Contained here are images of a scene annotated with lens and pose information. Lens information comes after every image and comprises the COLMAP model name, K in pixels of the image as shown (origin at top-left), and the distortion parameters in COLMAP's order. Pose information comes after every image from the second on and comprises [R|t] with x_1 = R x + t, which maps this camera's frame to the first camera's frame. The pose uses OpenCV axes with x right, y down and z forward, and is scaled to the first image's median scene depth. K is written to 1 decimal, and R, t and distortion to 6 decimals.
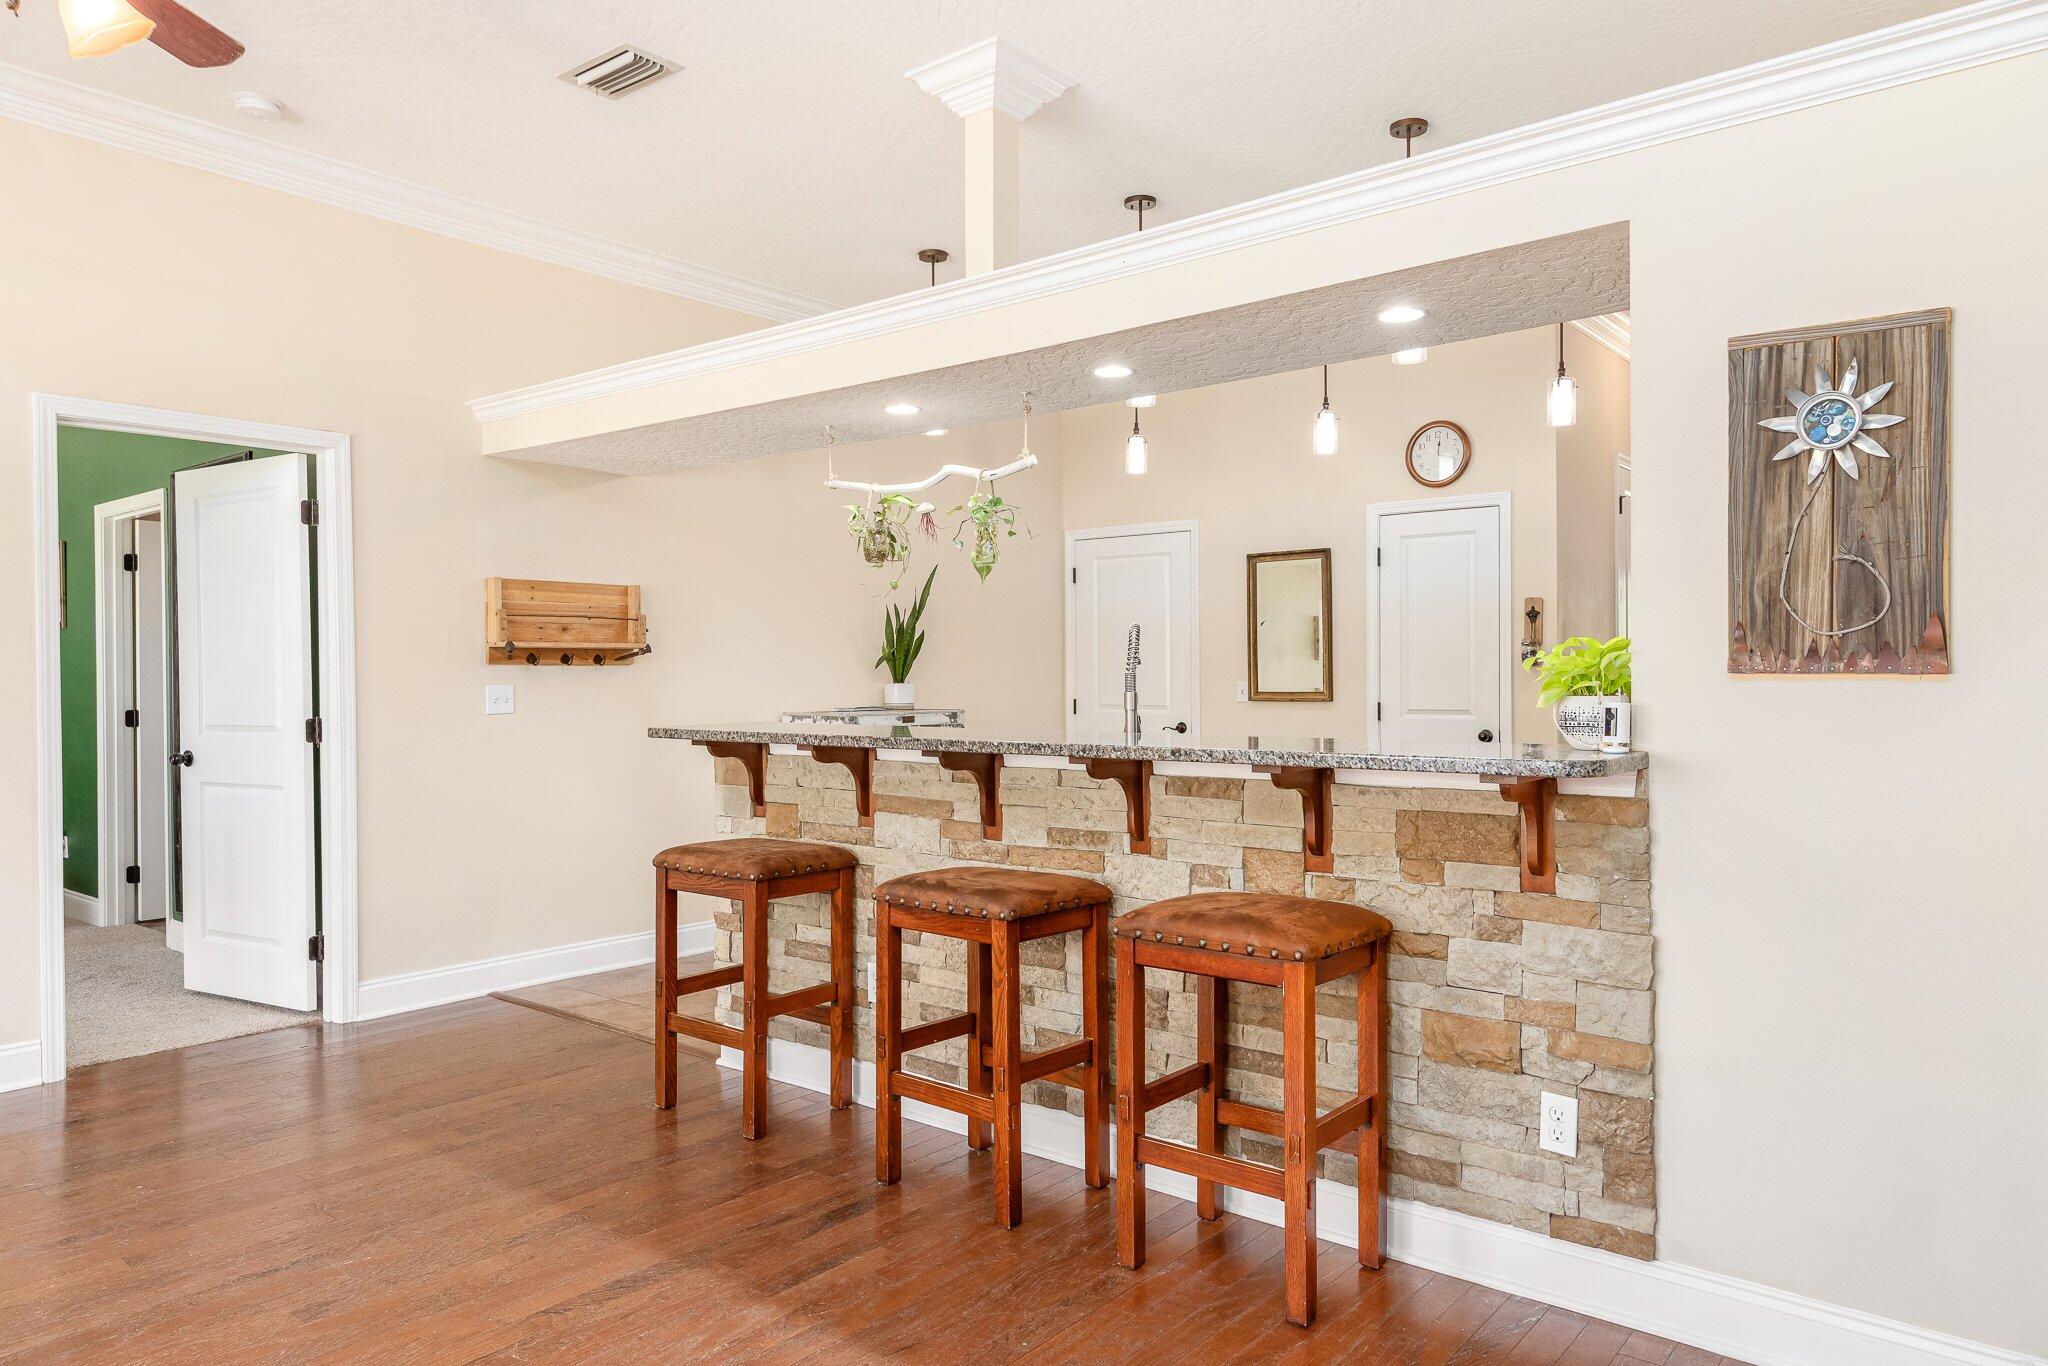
lens RADIAL K [[1344.8, 0, 1033.0], [0, 1344.8, 681.4], [0, 0, 1]] dist [0.003478, 0.004134]
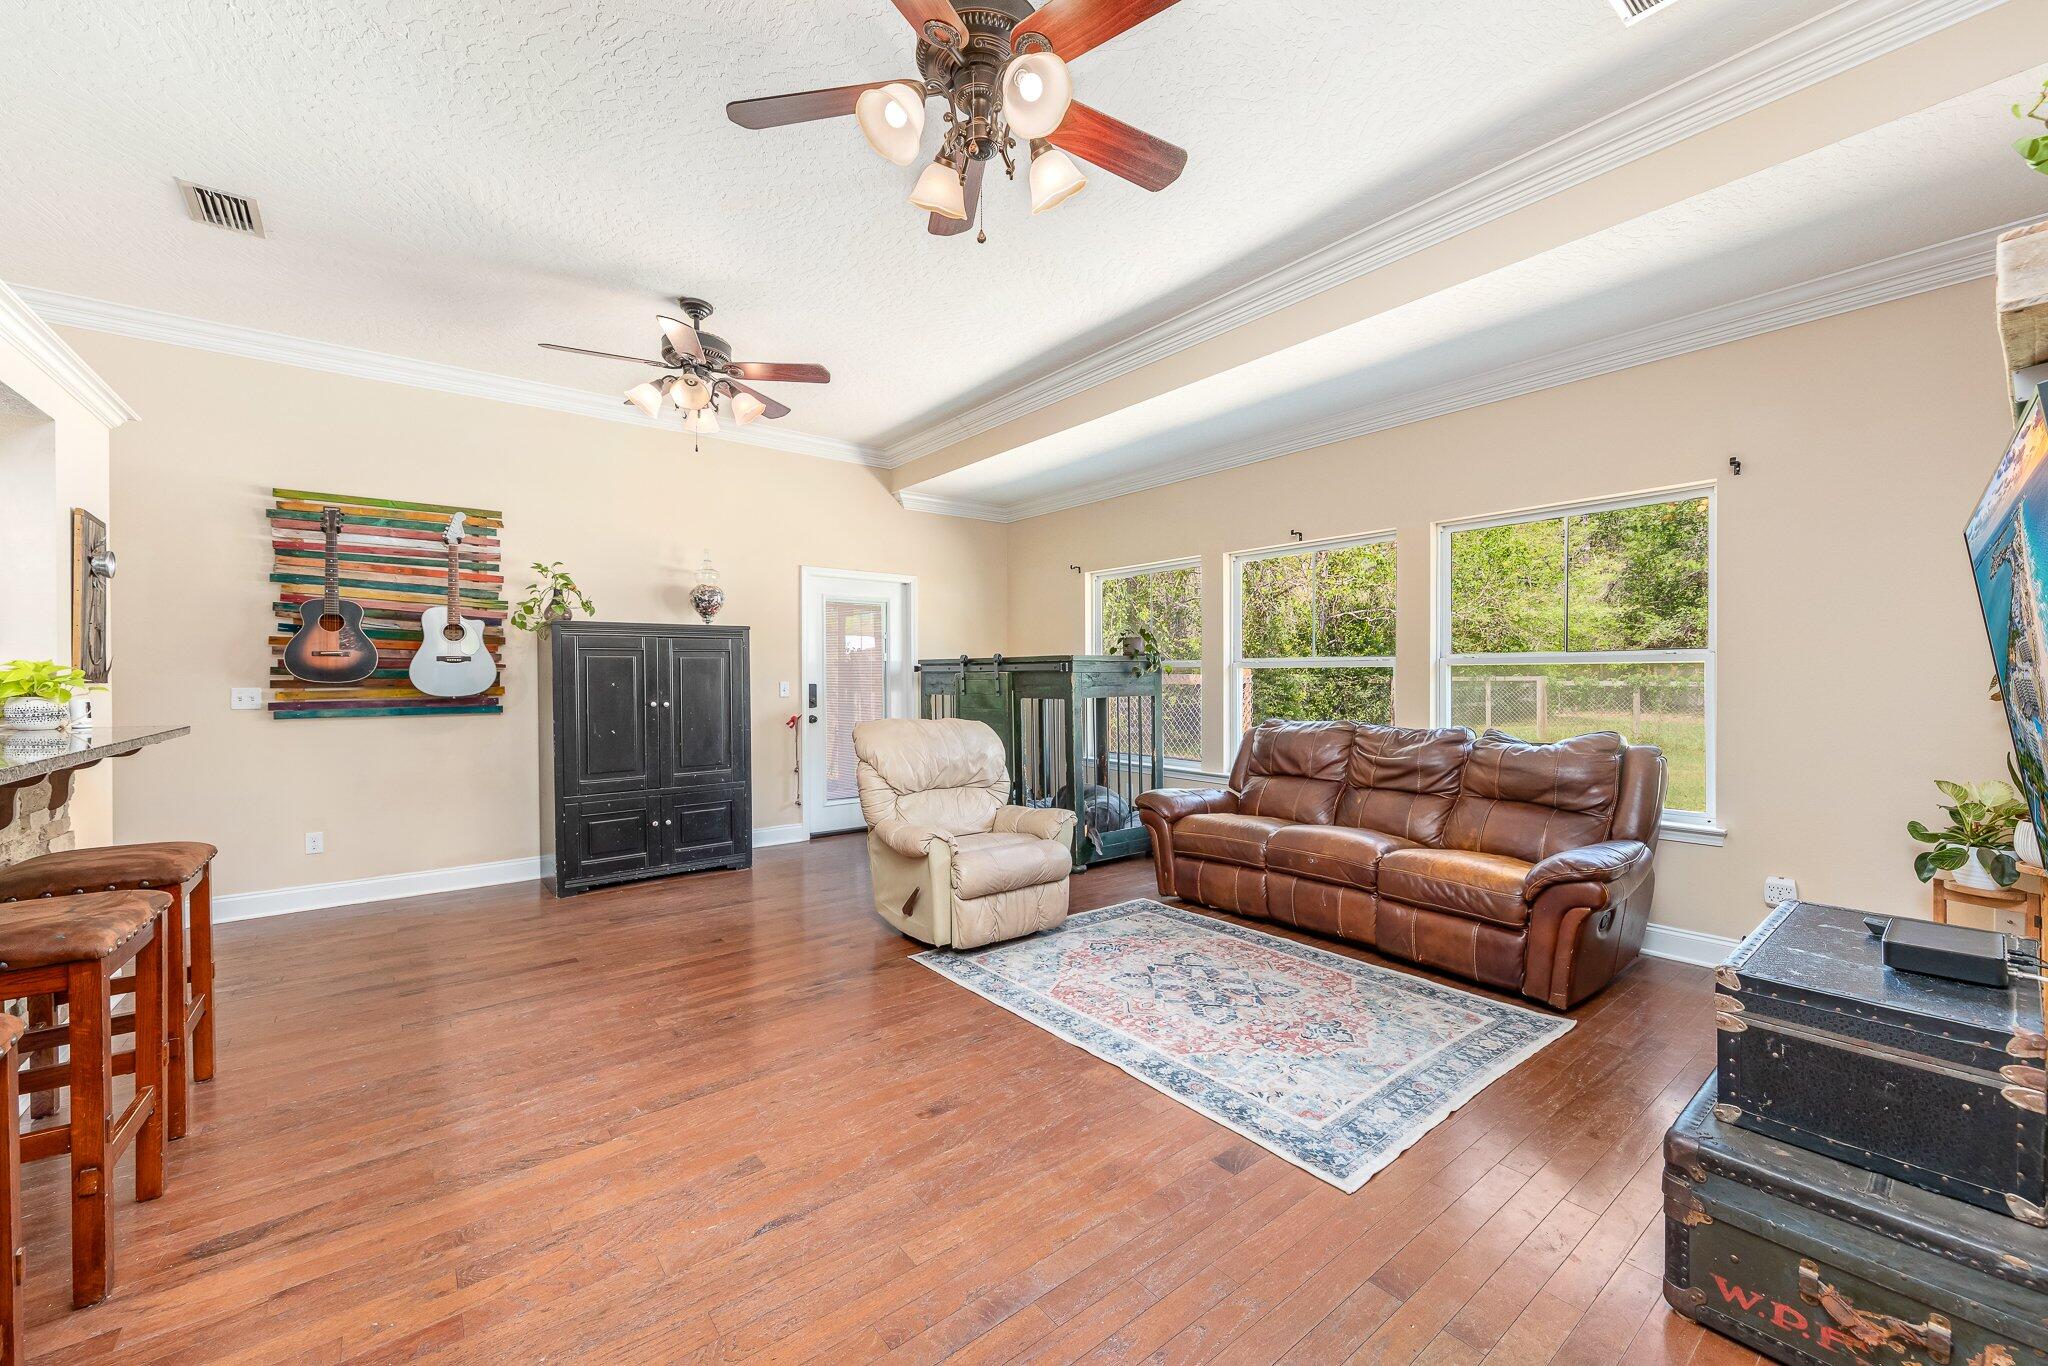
lens RADIAL K [[800.6, 0, 1023.4], [0, 800.6, 679.8], [0, 0, 1]] dist [0.006016, -0.000930]
pose [[-0.975626, 0.008910, 0.219259, -0.611559], [0.011215, 0.999894, 0.009267, -0.002983], [-0.219153, 0.011500, -0.975623, 1.071395]]
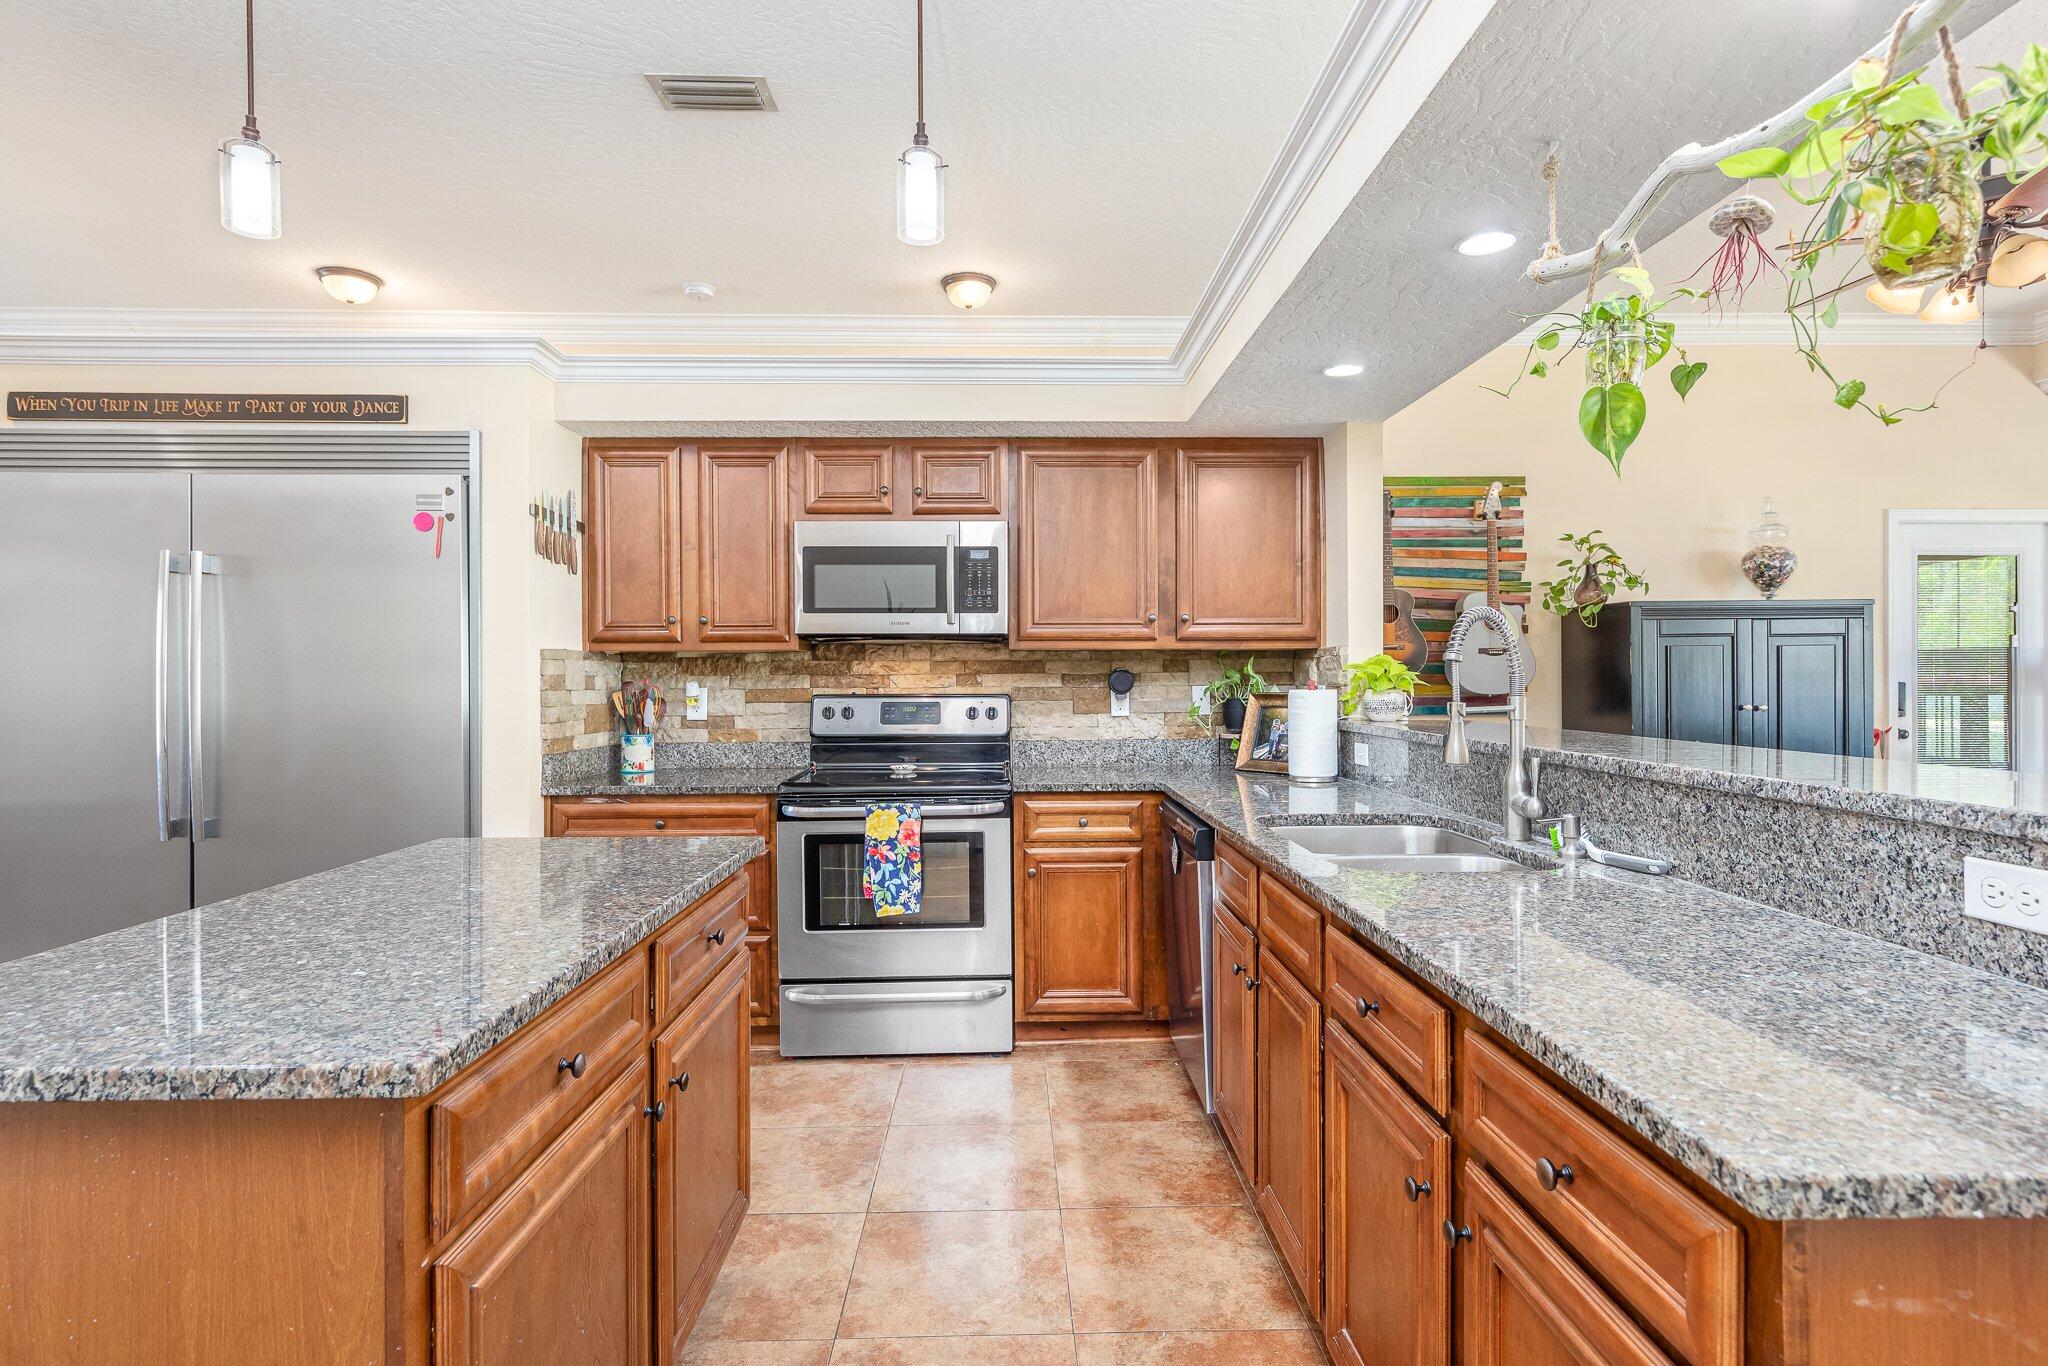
lens RADIAL K [[1006.9, 0, 1014.9], [0, 1006.9, 678.5], [0, 0, 1]] dist [0.007218, -0.000381]
pose [[-0.645551, 0.008217, 0.763673, -0.163830], [0.013370, 0.999910, 0.000544, -0.005854], [-0.763600, 0.010562, -0.645603, 1.376325]]
